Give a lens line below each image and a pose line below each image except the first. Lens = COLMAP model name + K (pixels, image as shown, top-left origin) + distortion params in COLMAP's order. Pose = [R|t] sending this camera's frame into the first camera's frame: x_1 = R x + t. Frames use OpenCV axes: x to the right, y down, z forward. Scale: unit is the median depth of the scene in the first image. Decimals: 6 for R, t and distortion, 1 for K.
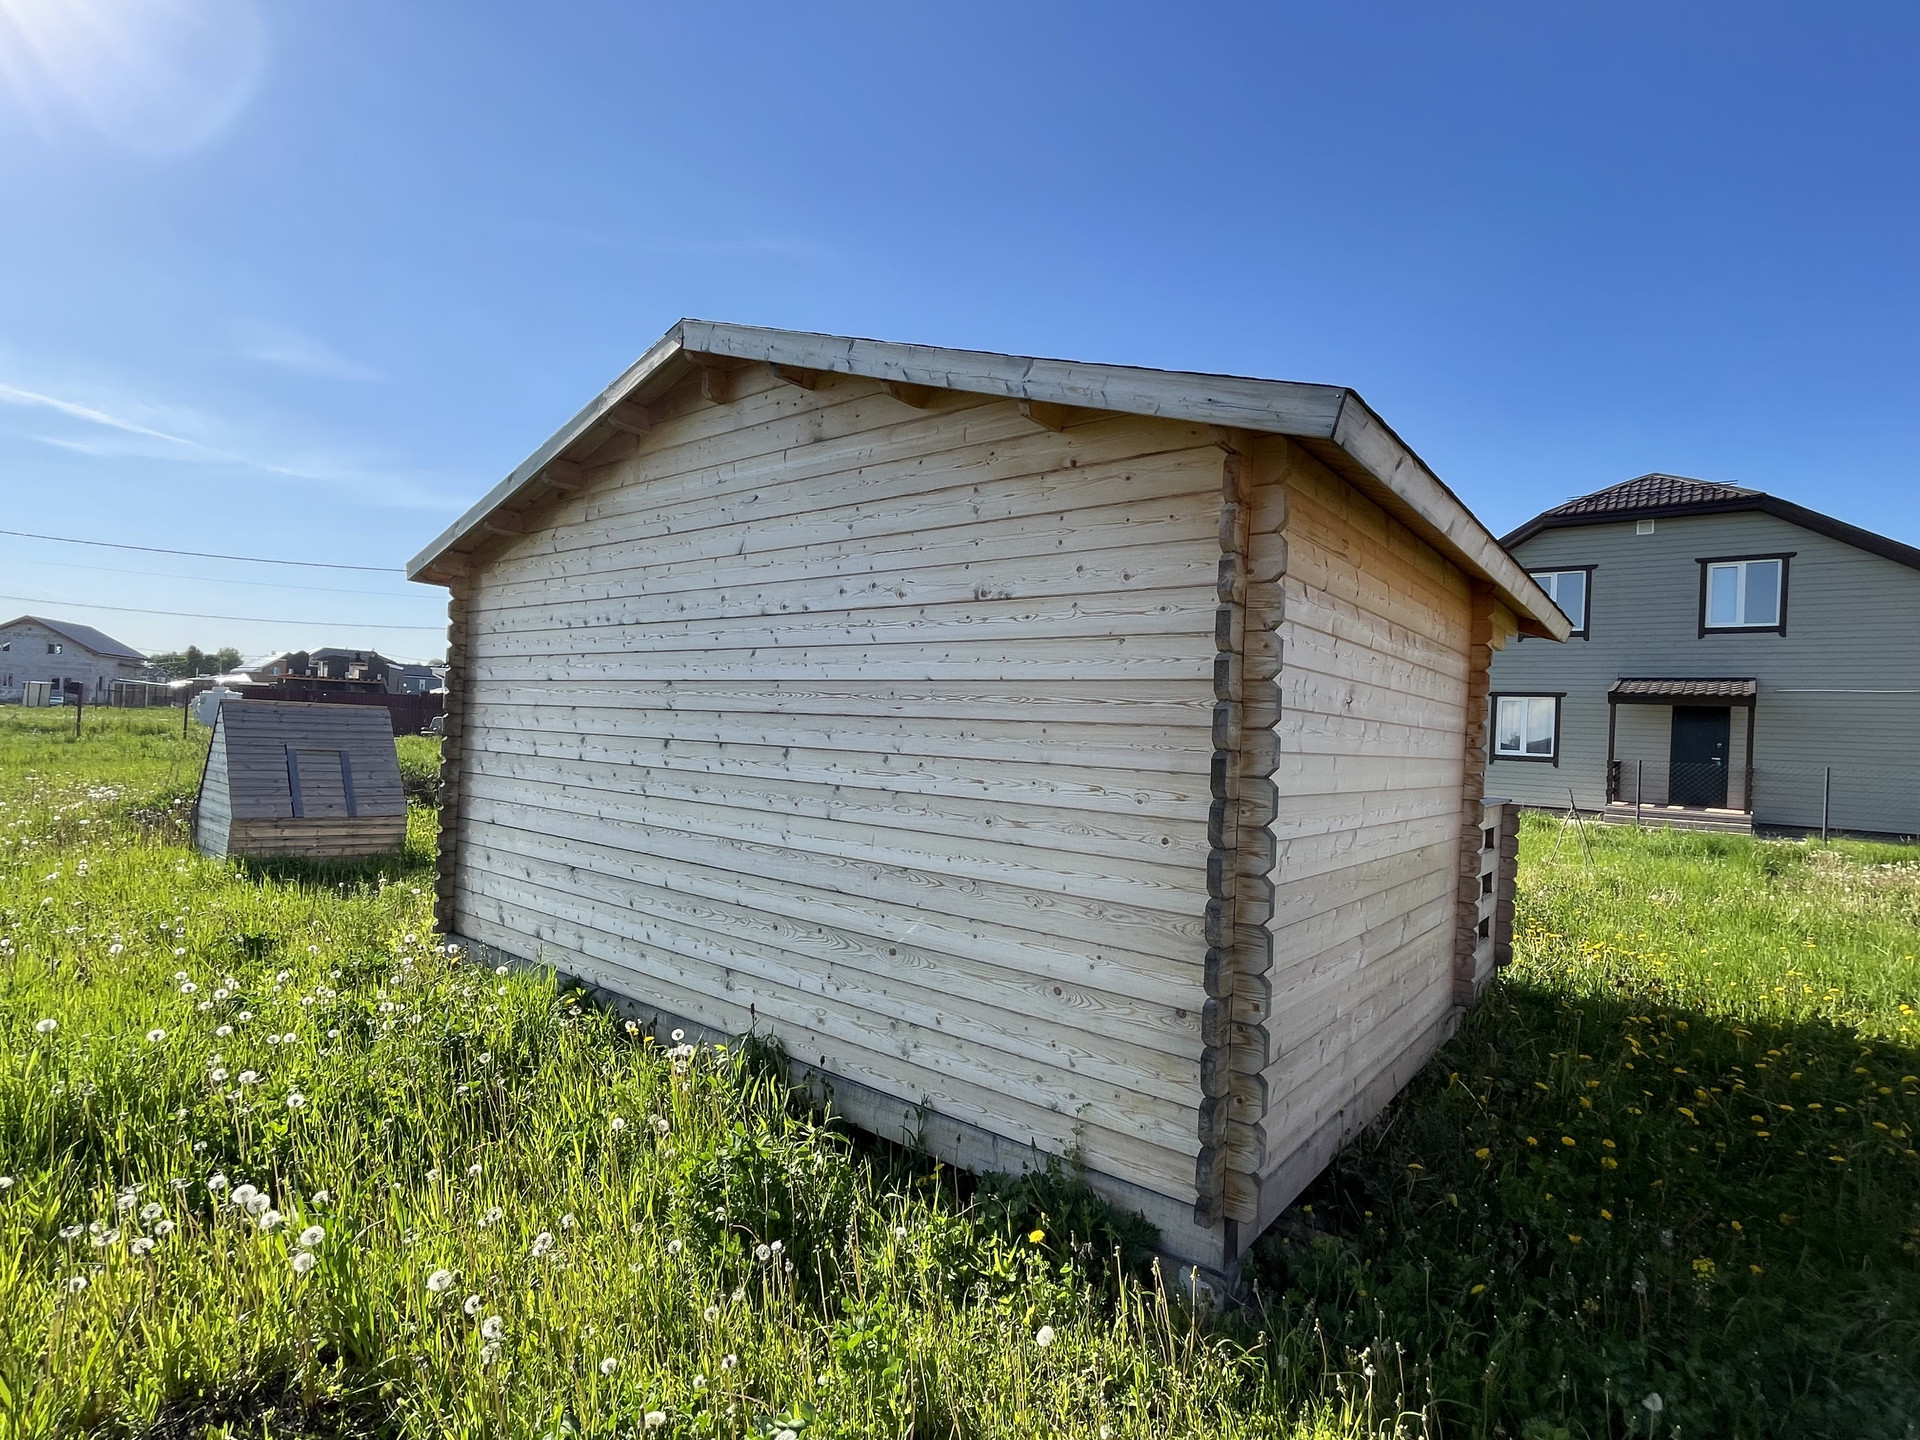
lens RADIAL K [[945.3, 0, 946.2], [0, 945.3, 723.1], [0, 0, 1]] dist [0.002746, 0.000372]
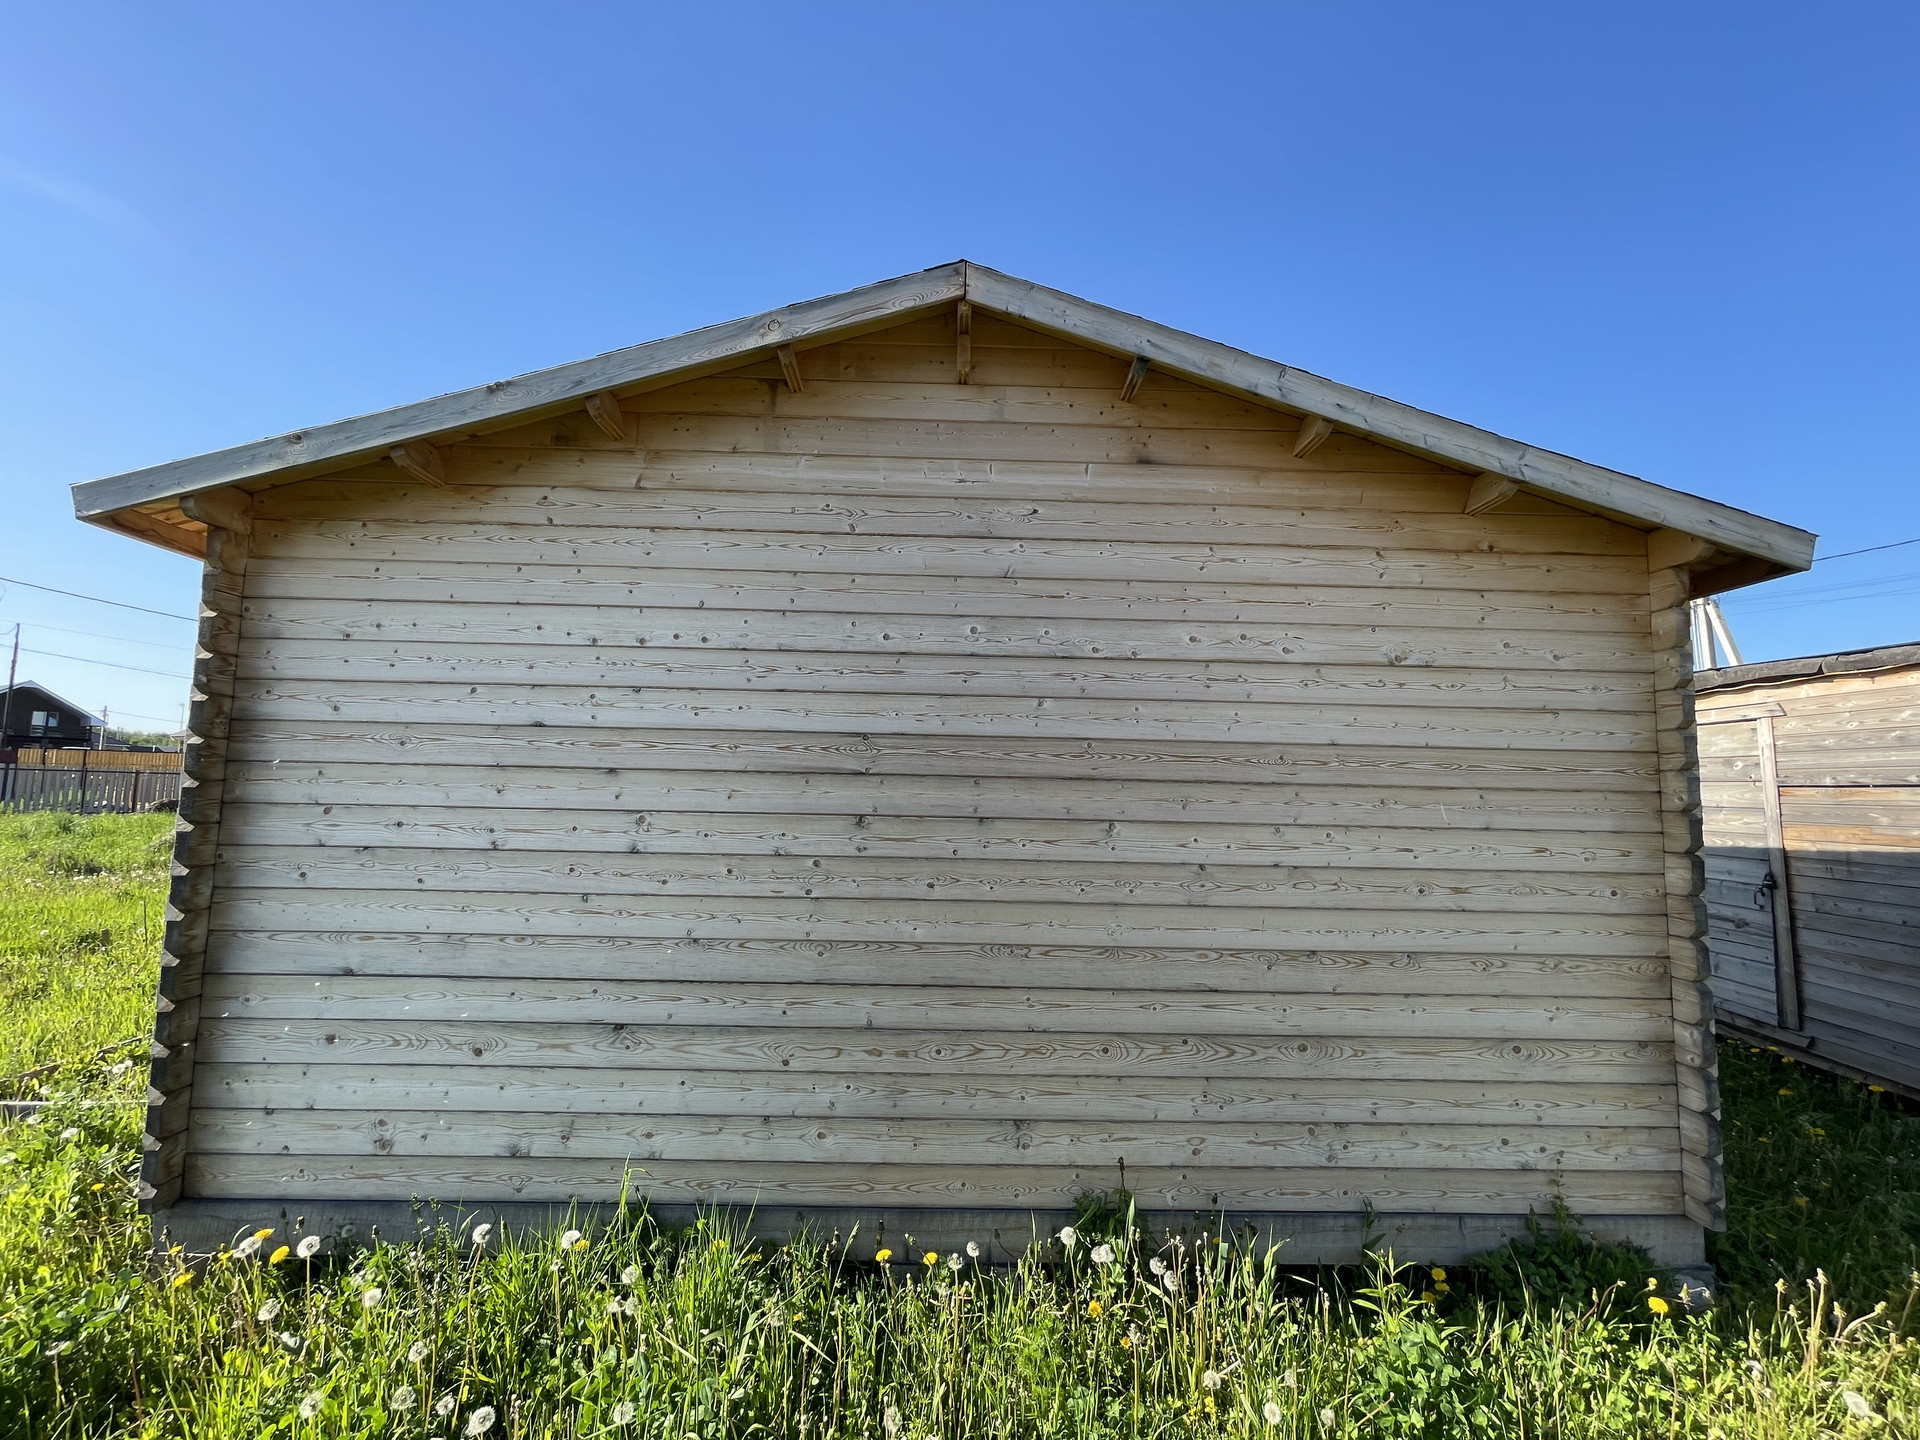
lens RADIAL K [[776.7, 0, 963.9], [0, 776.7, 723.1], [0, 0, 1]] dist [-0.003856, 0.000018]
pose [[0.765147, 0.028466, 0.643226, -0.699524], [0.005392, 0.998704, -0.050611, -0.026064], [-0.643833, 0.042193, 0.764001, 0.565891]]
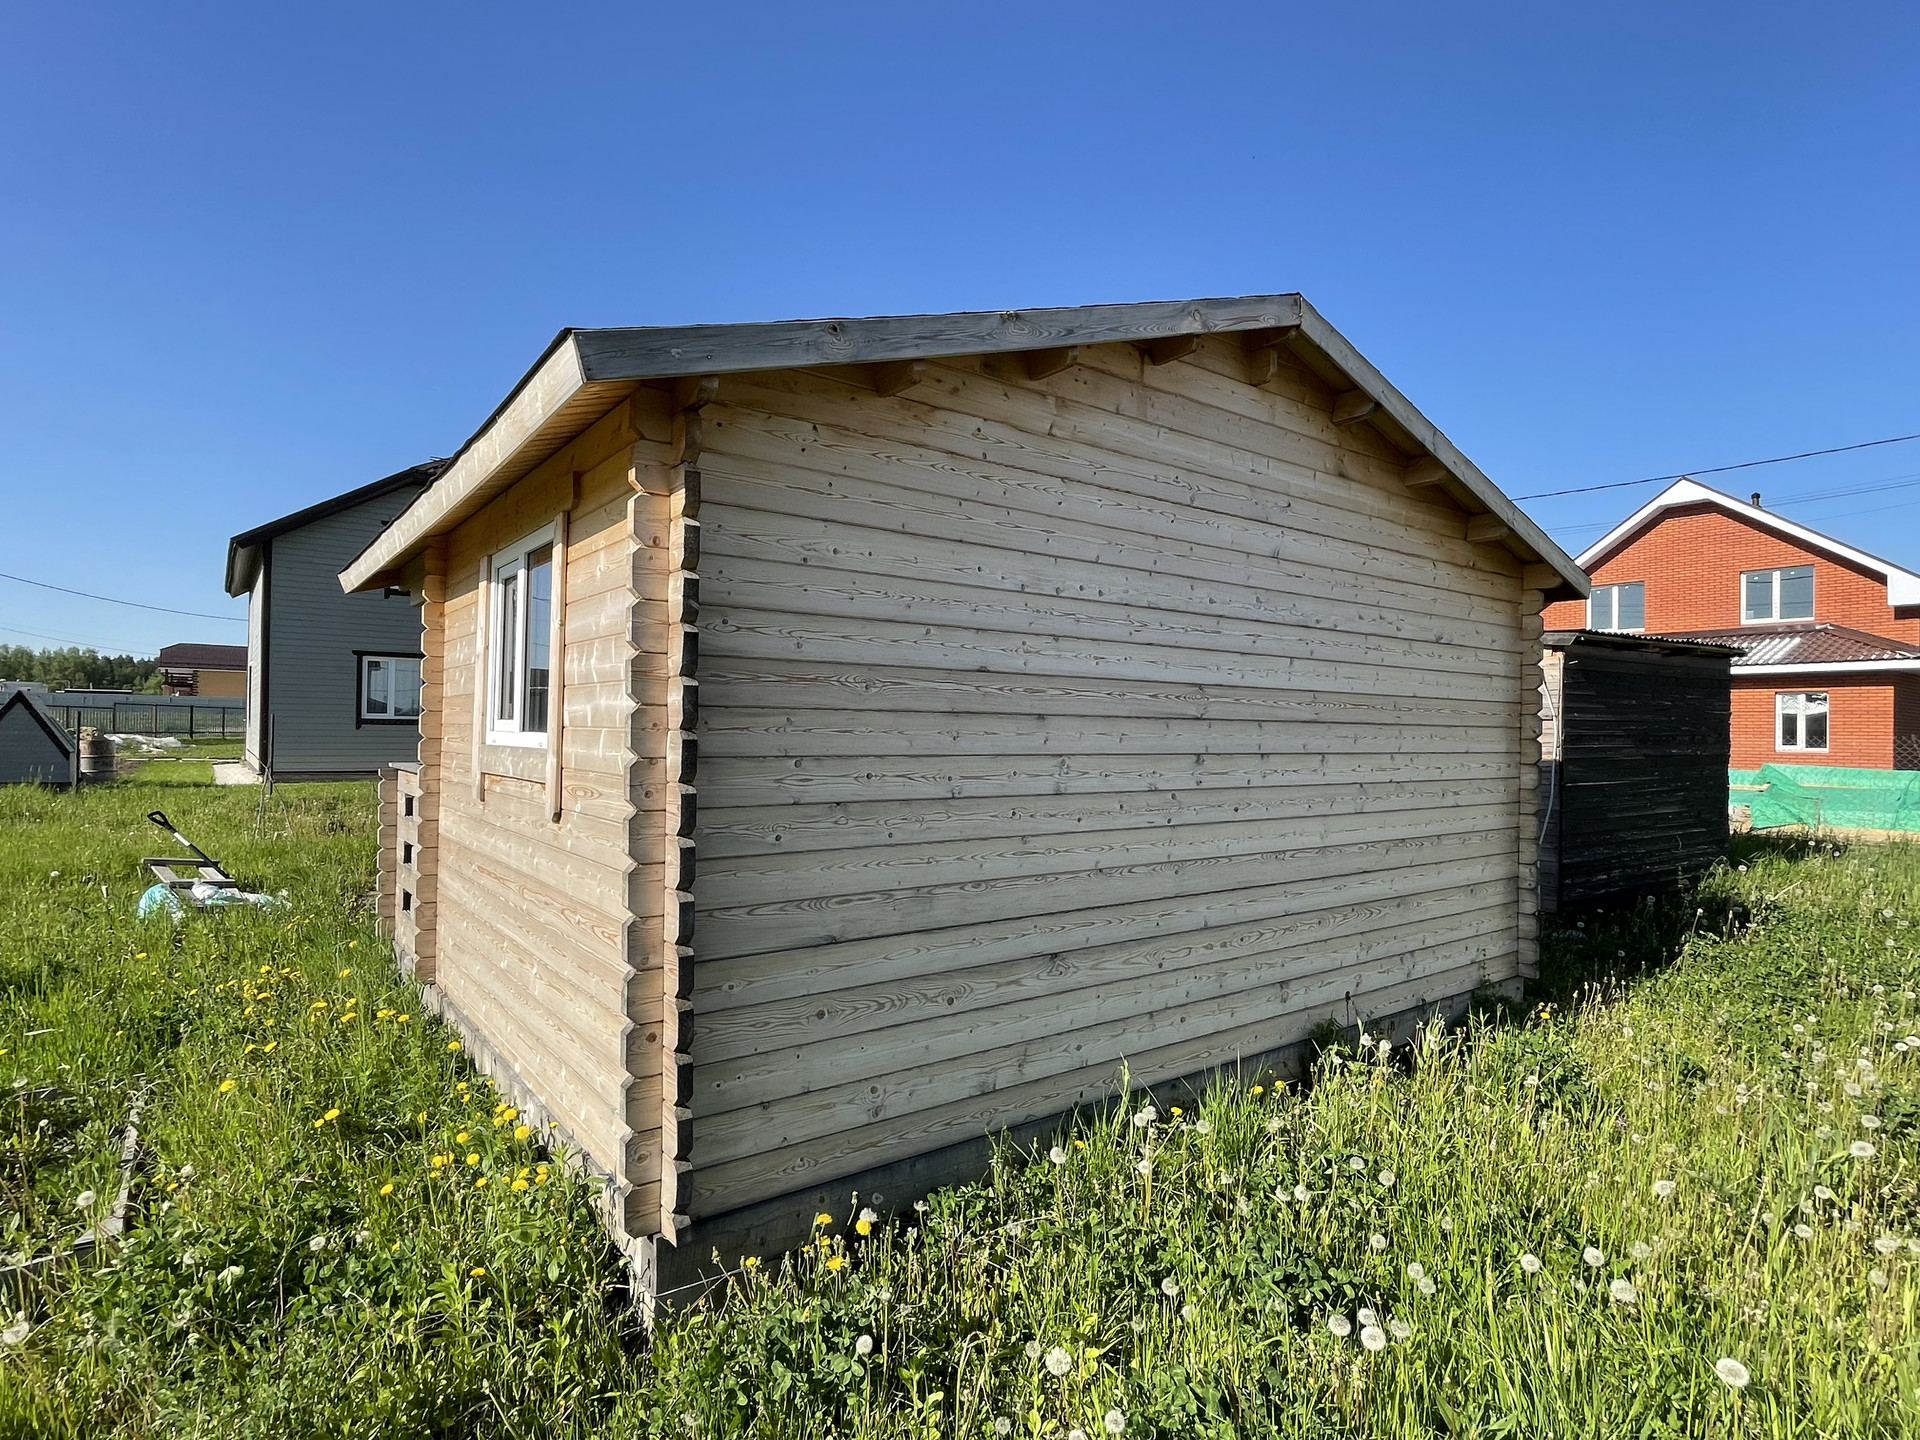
lens RADIAL K [[1017.5, 0, 959.0], [0, 1017.5, 722.8], [0, 0, 1]] dist [-0.005425, 0.001135]
pose [[0.237076, -0.034464, 0.970880, -1.389169], [-0.013040, 0.999168, 0.038653, -0.048785], [-0.971404, -0.021823, 0.236429, 1.129621]]
